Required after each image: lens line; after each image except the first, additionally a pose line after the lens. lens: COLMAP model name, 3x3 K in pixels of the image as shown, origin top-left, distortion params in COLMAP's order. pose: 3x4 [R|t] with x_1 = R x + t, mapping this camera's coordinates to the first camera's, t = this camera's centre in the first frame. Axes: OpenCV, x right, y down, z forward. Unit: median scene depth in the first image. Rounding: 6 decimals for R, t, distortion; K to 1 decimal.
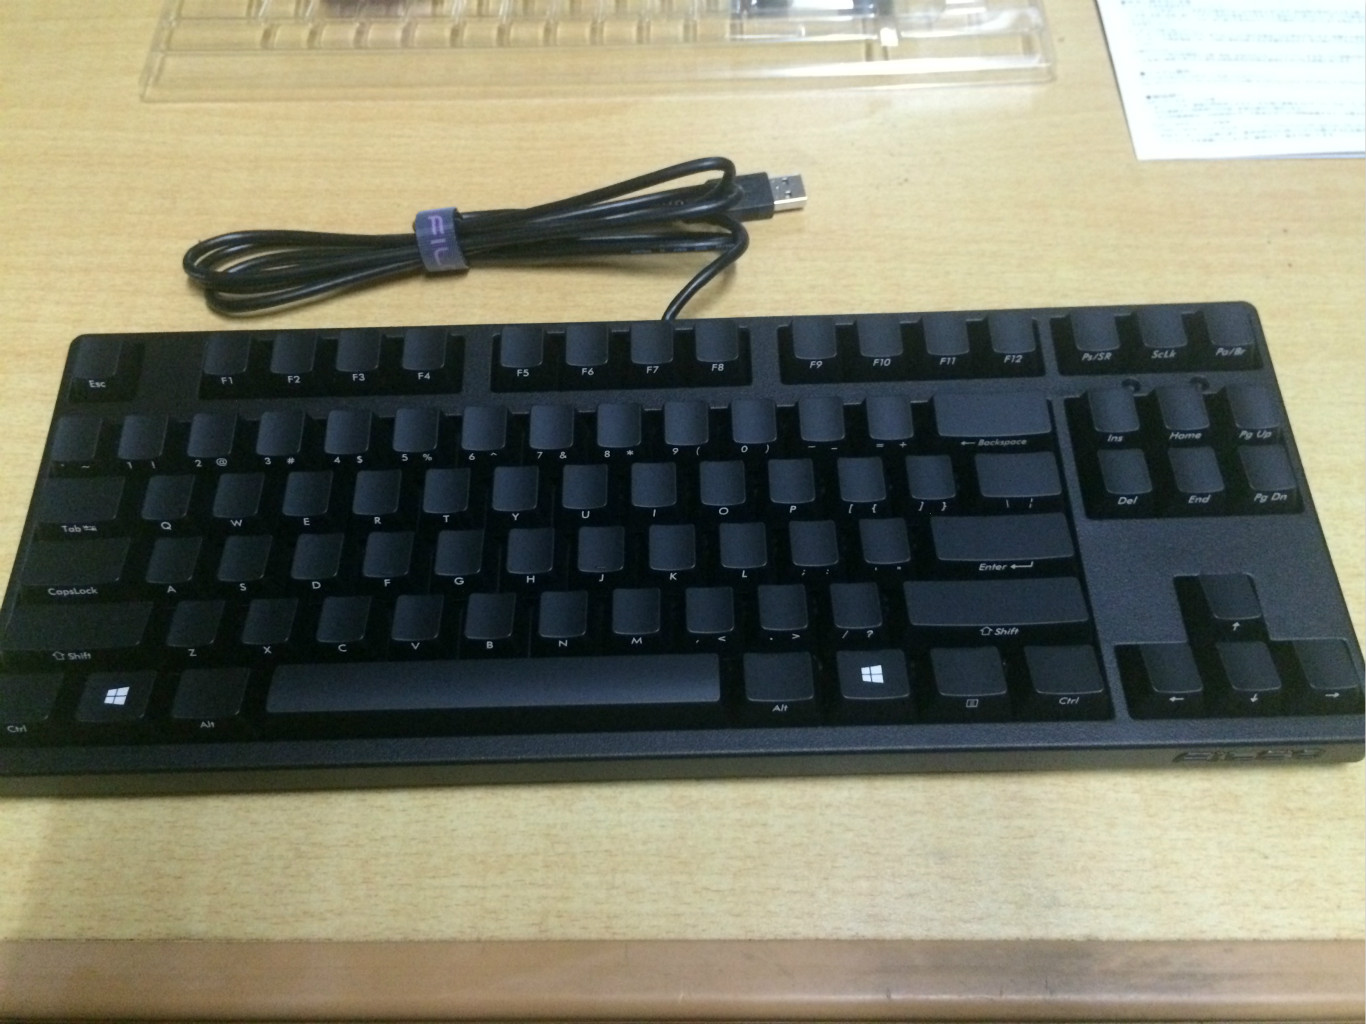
lens RADIAL K [[1227.7, 0, 679.6], [0, 1227.7, 522.6], [0, 0, 1]] dist [0.061739, -0.037995]
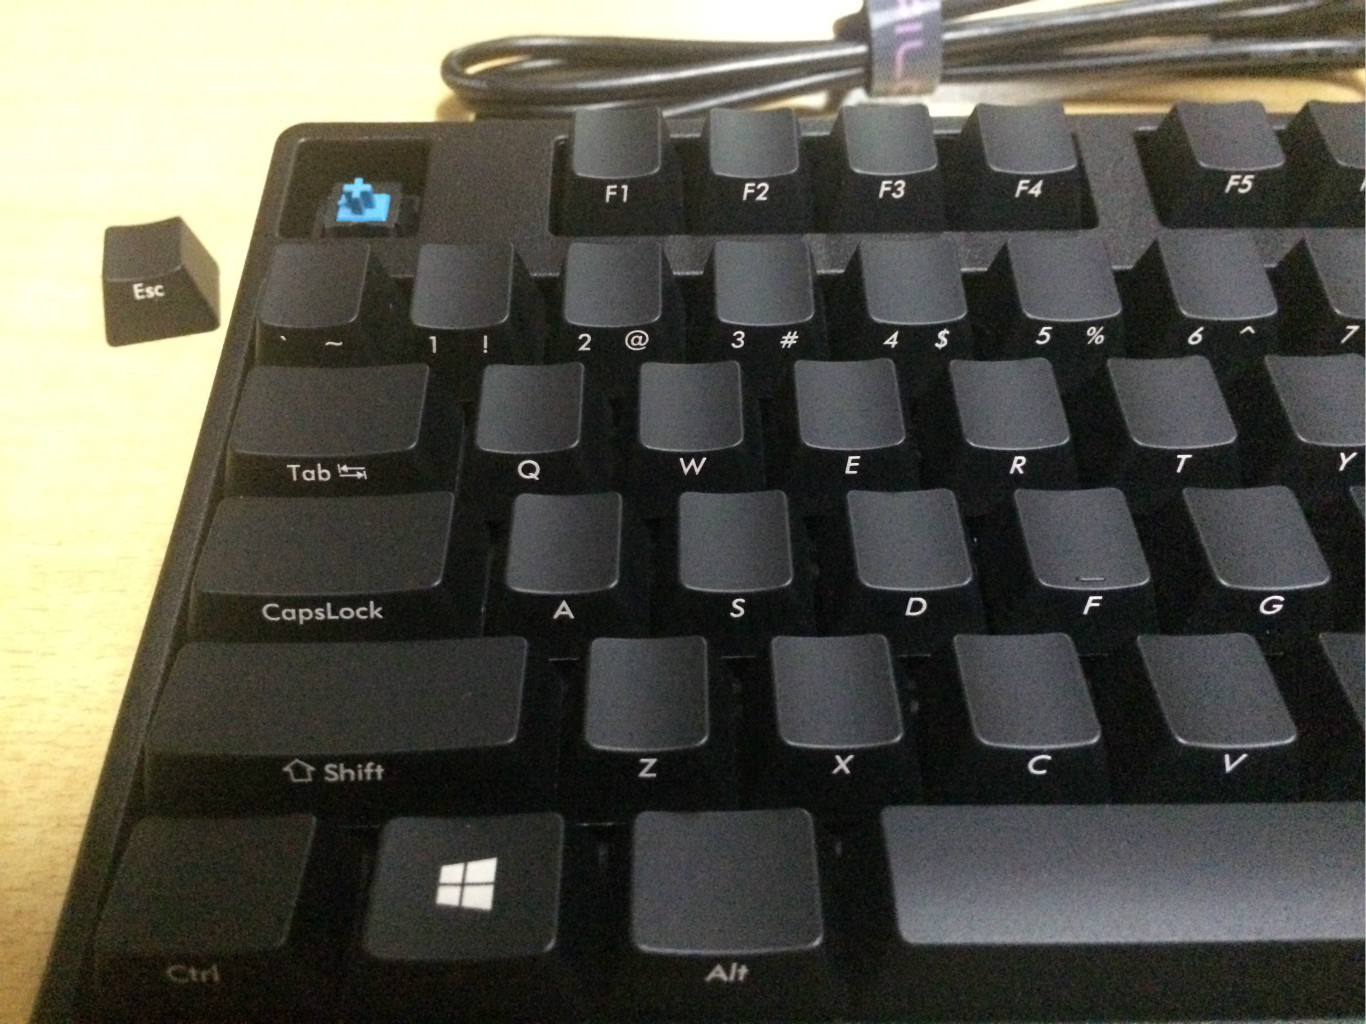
lens RADIAL K [[1227.7, 0, 679.9], [0, 1227.7, 519.2], [0, 0, 1]] dist [0.061739, -0.037995]
pose [[0.999807, 0.017128, 0.009575, -0.368728], [-0.015914, 0.993234, -0.115036, 0.068771], [-0.011481, 0.114861, 0.993315, 0.582356]]
